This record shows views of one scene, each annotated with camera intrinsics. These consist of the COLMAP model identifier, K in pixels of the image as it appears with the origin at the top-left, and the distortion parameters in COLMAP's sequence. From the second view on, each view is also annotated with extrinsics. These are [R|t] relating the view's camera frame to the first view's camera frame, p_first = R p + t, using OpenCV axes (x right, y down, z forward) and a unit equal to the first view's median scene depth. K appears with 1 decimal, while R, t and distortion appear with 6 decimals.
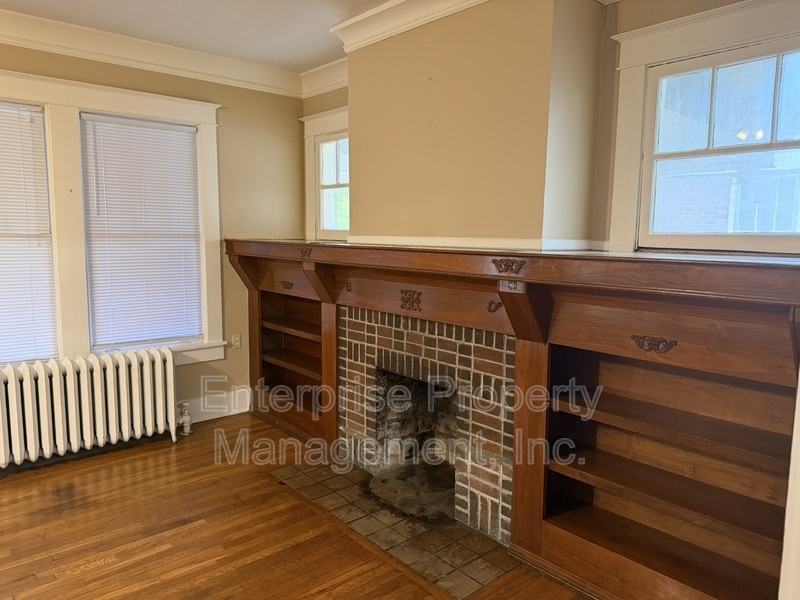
lens RADIAL K [[556.5, 0, 398.0], [0, 556.5, 296.8], [0, 0, 1]] dist [0.030797, -0.042521]
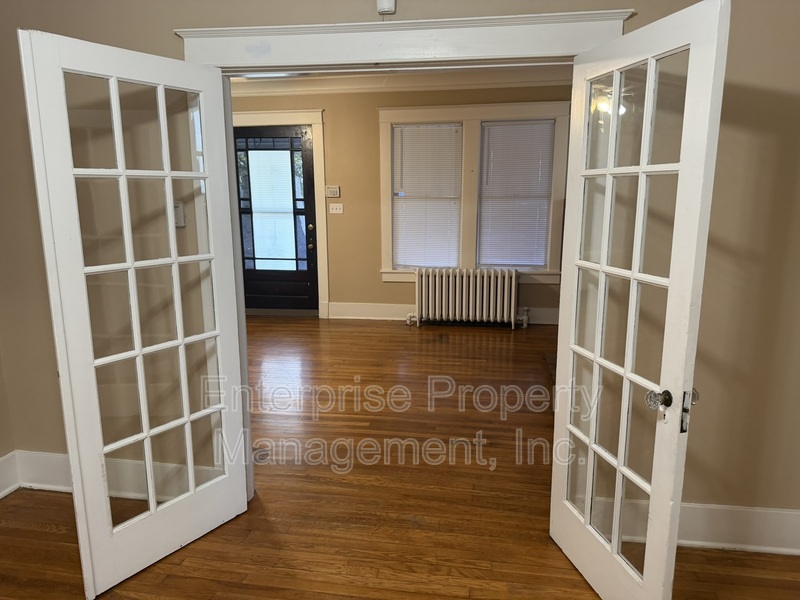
lens RADIAL K [[556.5, 0, 400.5], [0, 556.5, 298.8], [0, 0, 1]] dist [0.030797, -0.042521]
pose [[0.651521, 0.141826, -0.745255, 0.572171], [-0.061977, 0.989036, 0.134037, -0.019360], [0.756095, -0.041139, 0.653168, -0.277594]]
